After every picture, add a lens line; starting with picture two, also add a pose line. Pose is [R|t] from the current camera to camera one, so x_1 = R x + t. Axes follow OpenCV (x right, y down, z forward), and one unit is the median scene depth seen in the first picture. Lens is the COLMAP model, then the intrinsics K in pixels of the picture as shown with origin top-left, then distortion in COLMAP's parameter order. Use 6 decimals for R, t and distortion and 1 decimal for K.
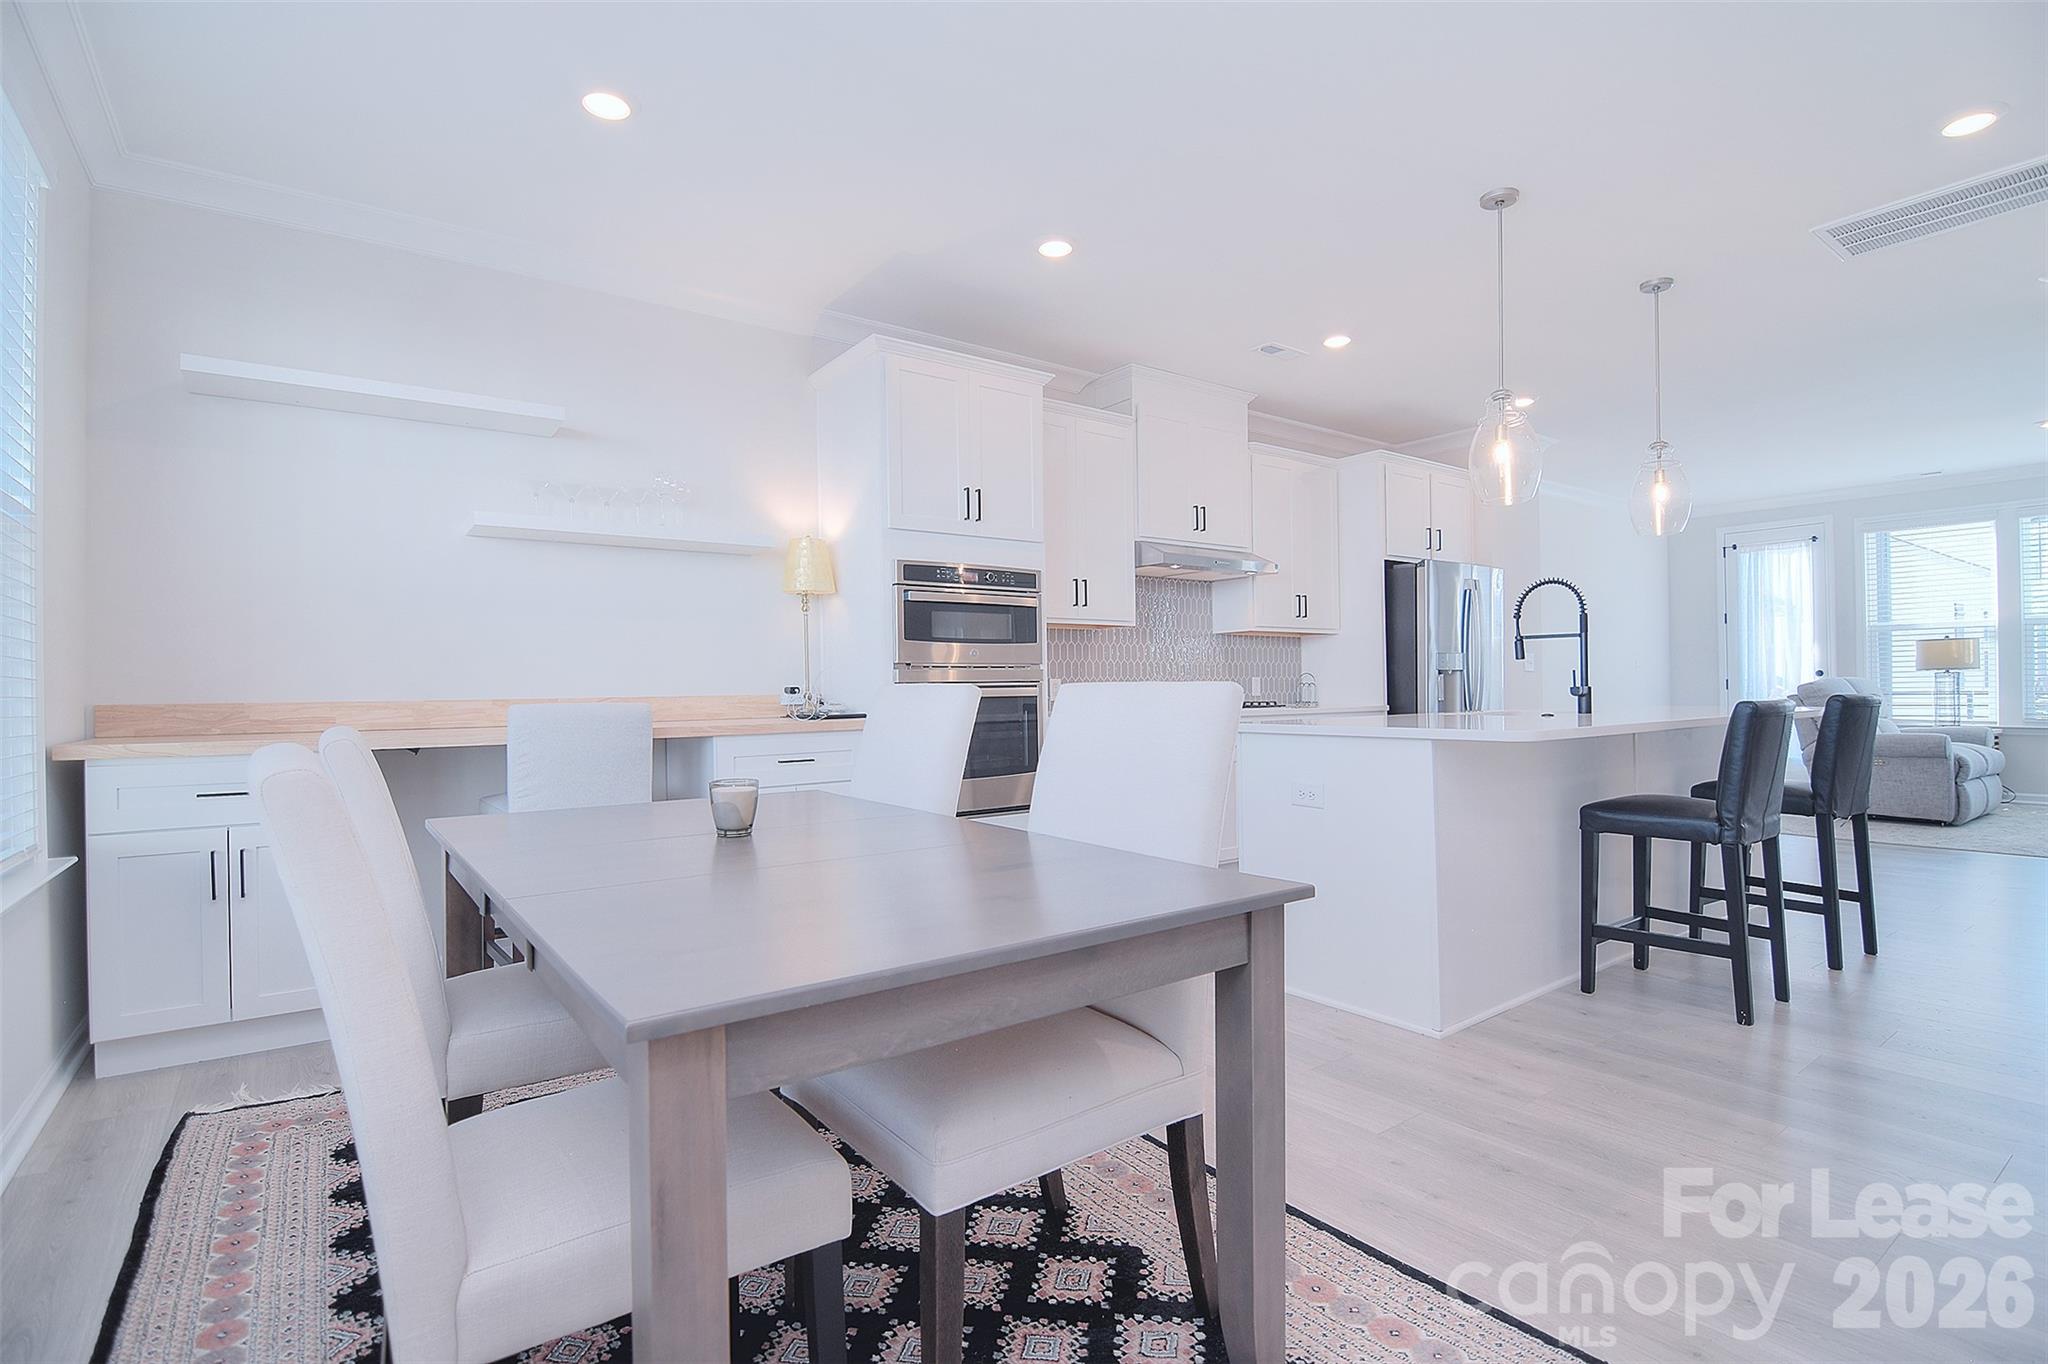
lens RADIAL K [[988.2, 0, 1027.1], [0, 988.2, 689.3], [0, 0, 1]] dist [-0.001950, -0.013208]
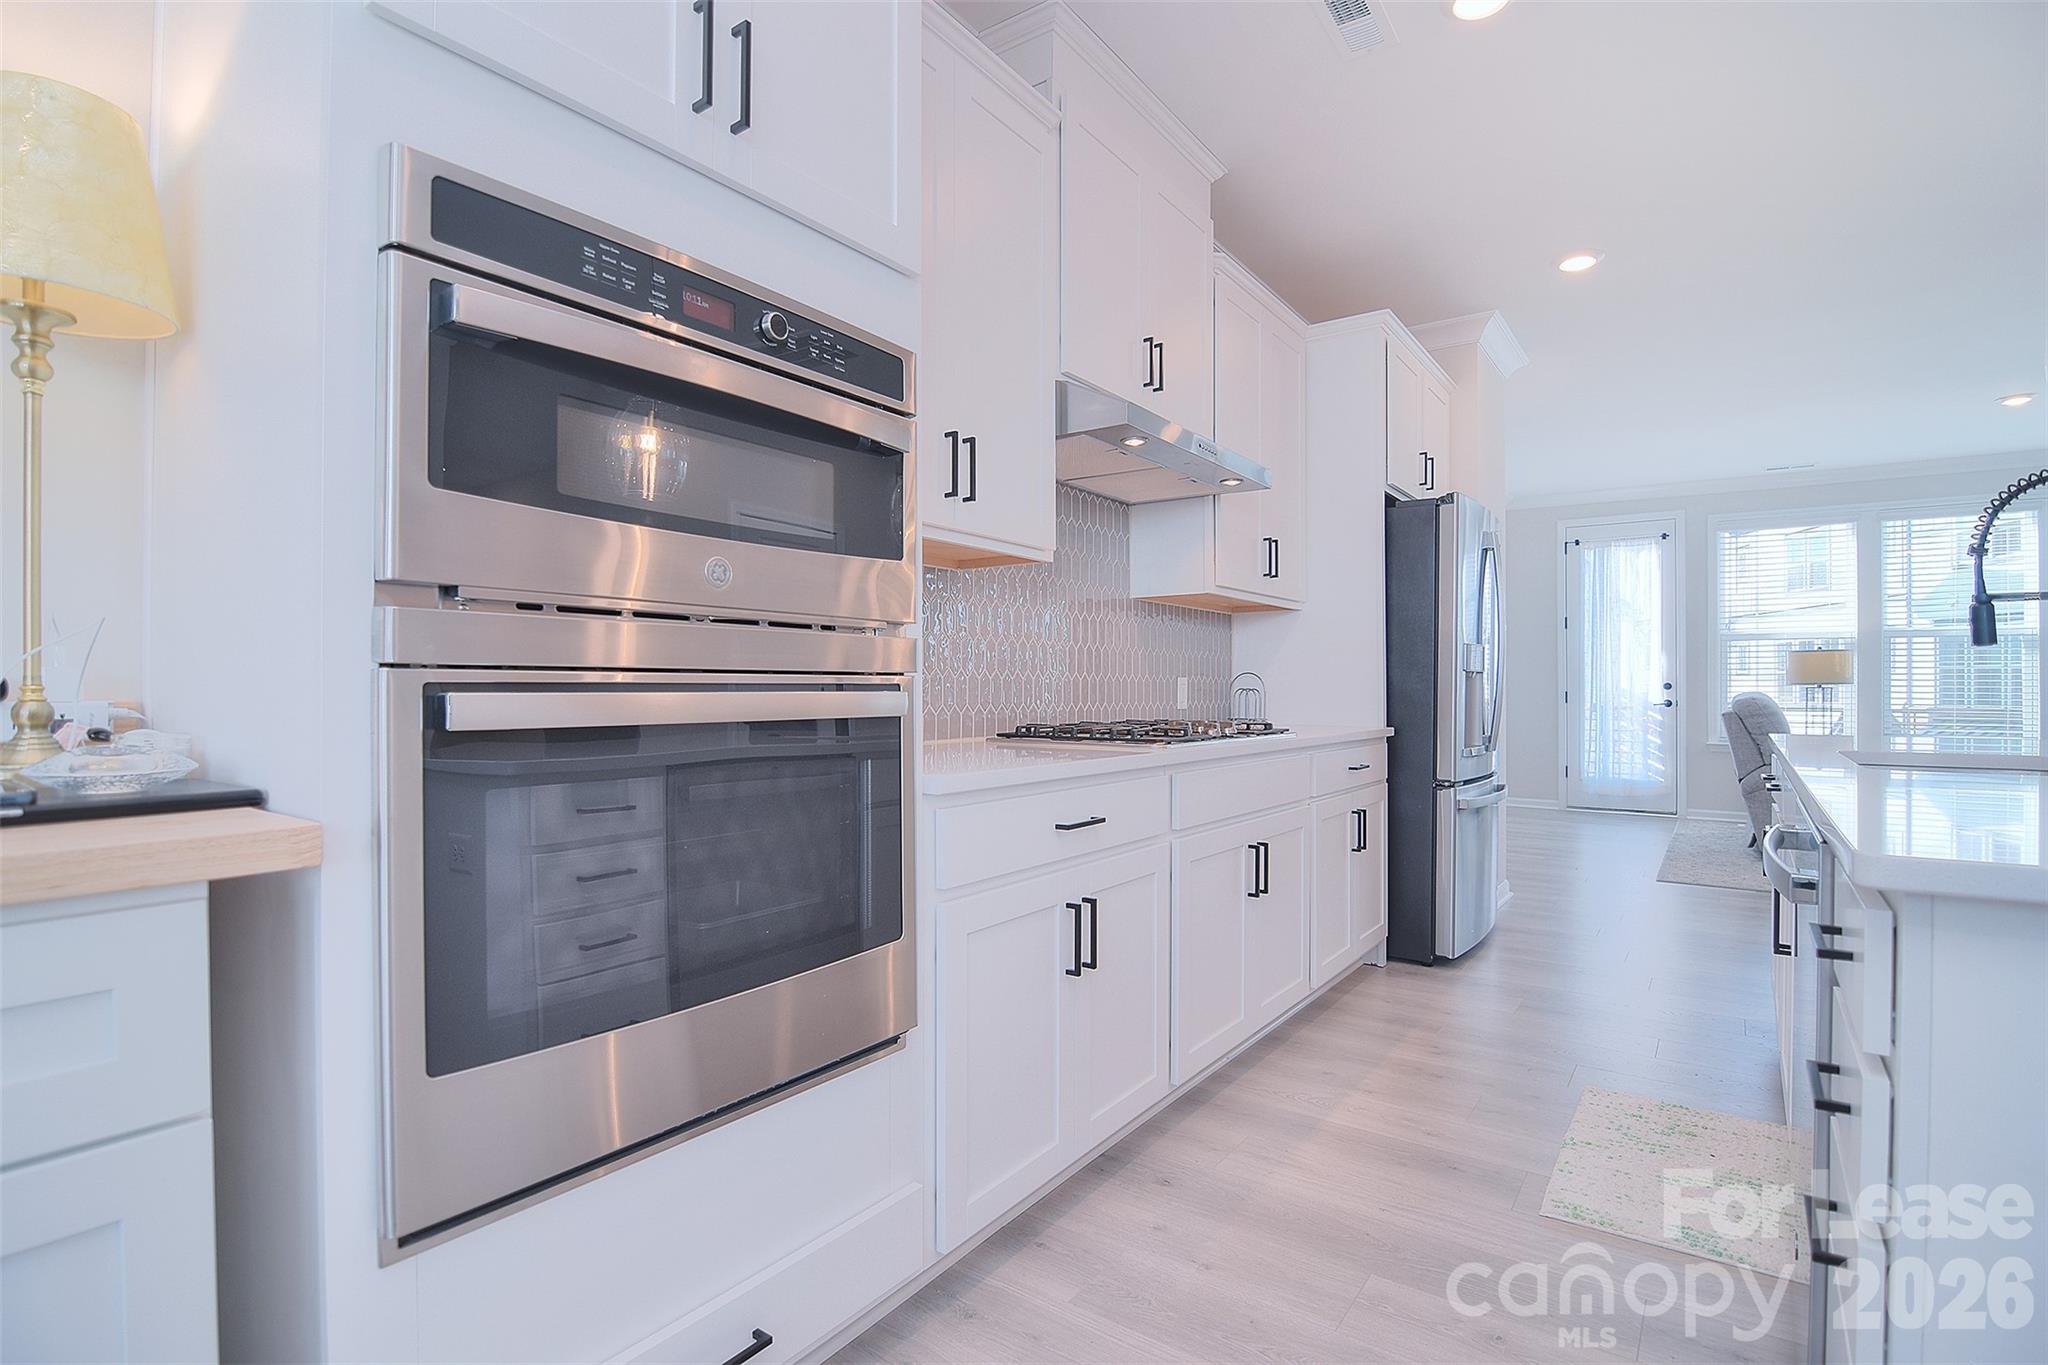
lens RADIAL K [[988.2, 0, 1027.1], [0, 988.2, 689.8], [0, 0, 1]] dist [-0.001950, -0.013208]
pose [[0.951094, 0.015055, 0.308534, -0.047828], [-0.014234, 0.999887, -0.004912, -0.001262], [-0.308573, 0.000280, 0.951201, 0.590645]]
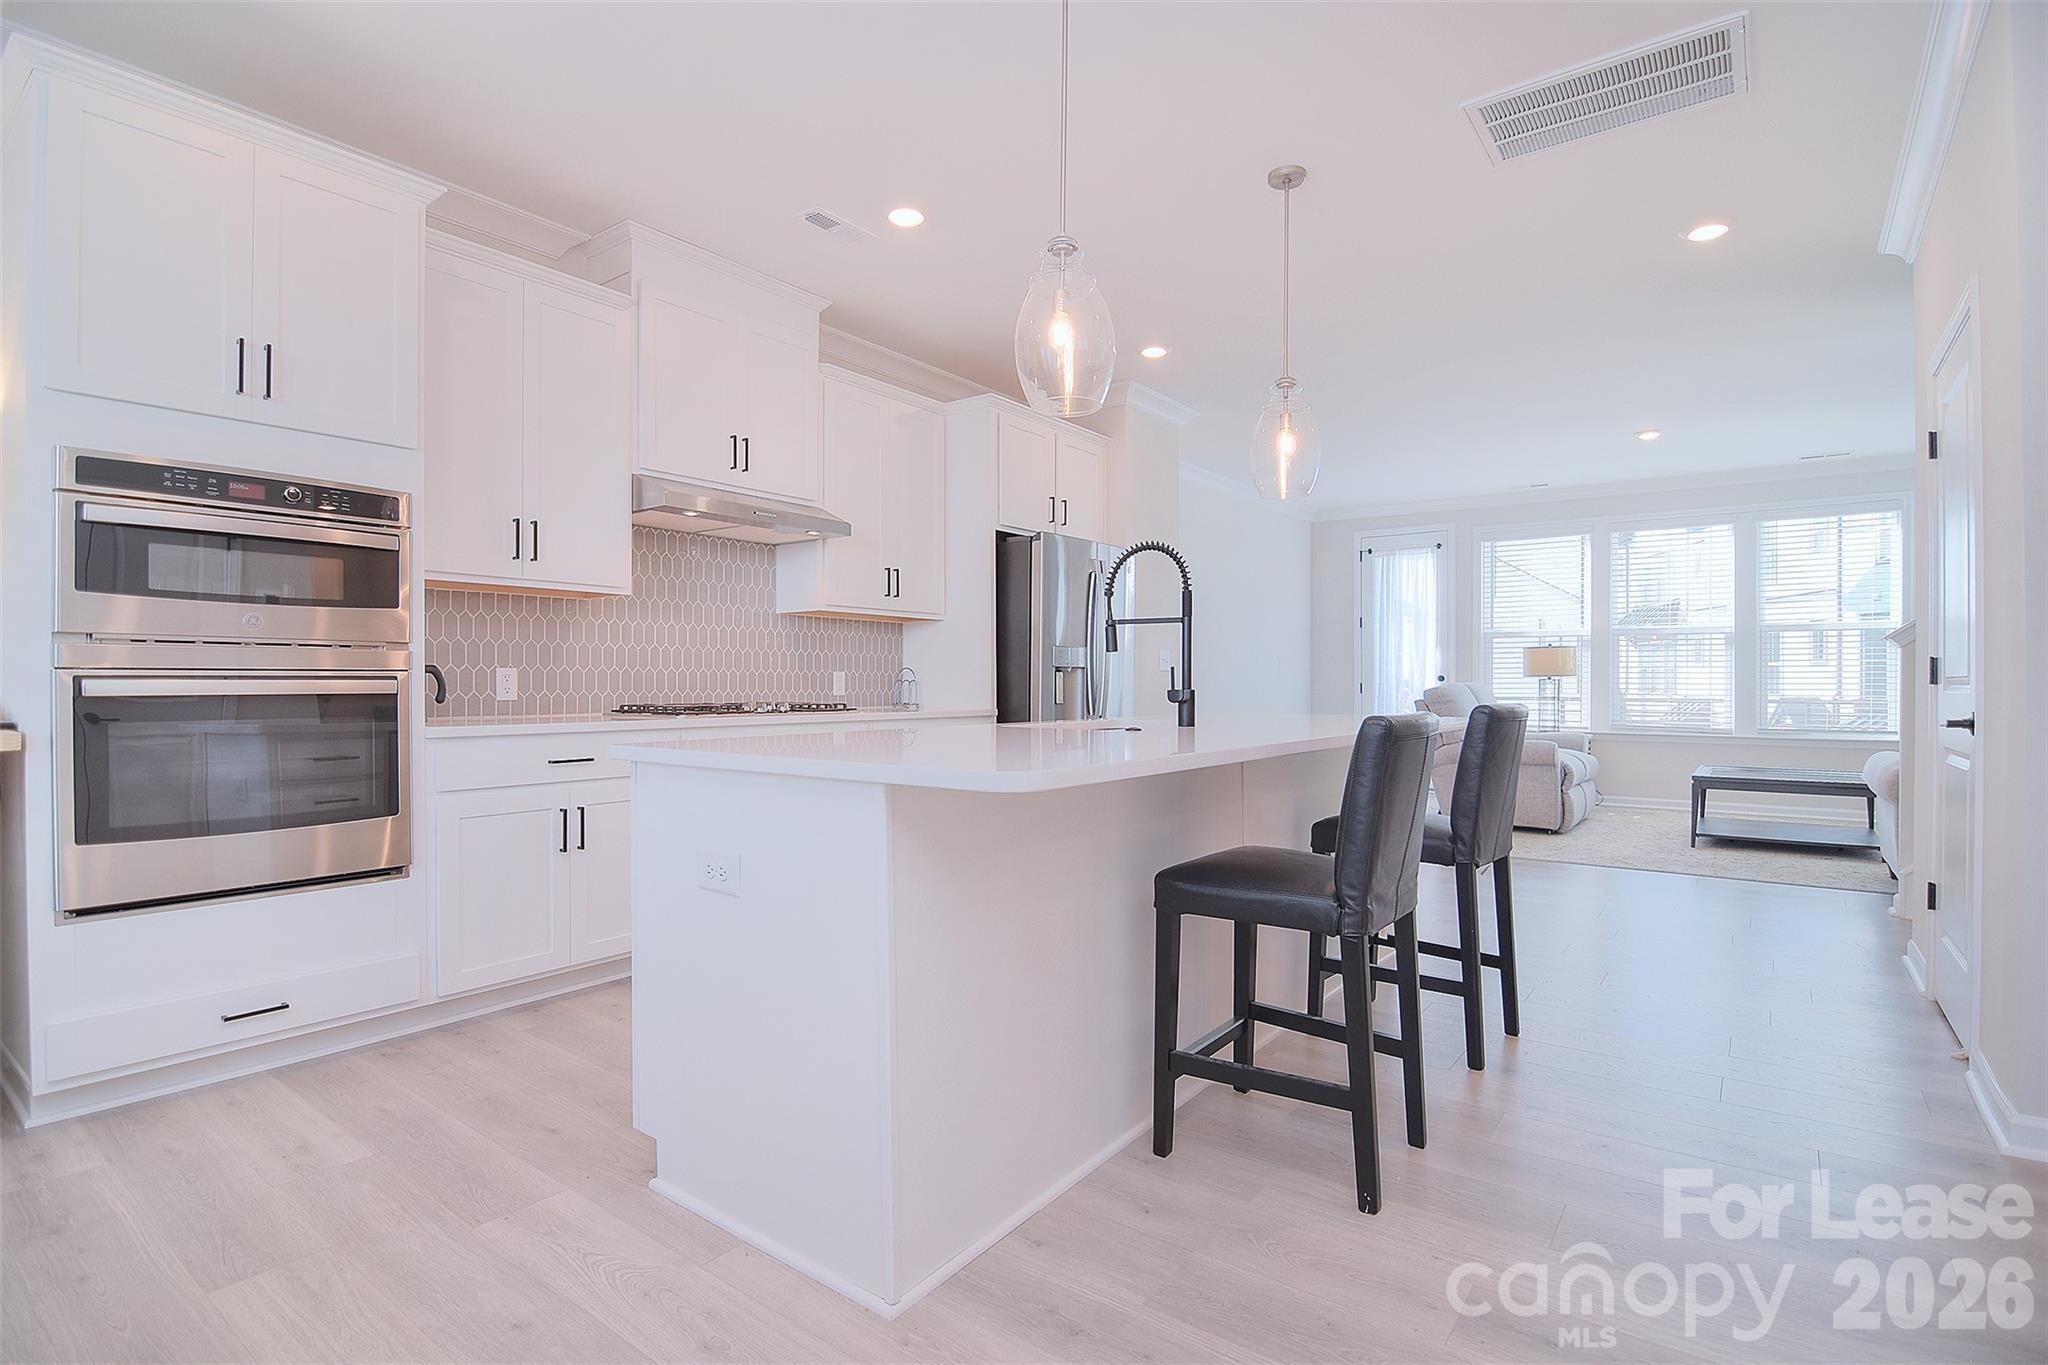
lens RADIAL K [[988.2, 0, 1027.1], [0, 988.2, 689.8], [0, 0, 1]] dist [-0.001950, -0.013208]
pose [[0.958190, 0.012250, 0.285871, 0.190029], [-0.013479, 0.999906, 0.002333, -0.002230], [-0.285815, -0.006088, 0.958265, 0.259030]]
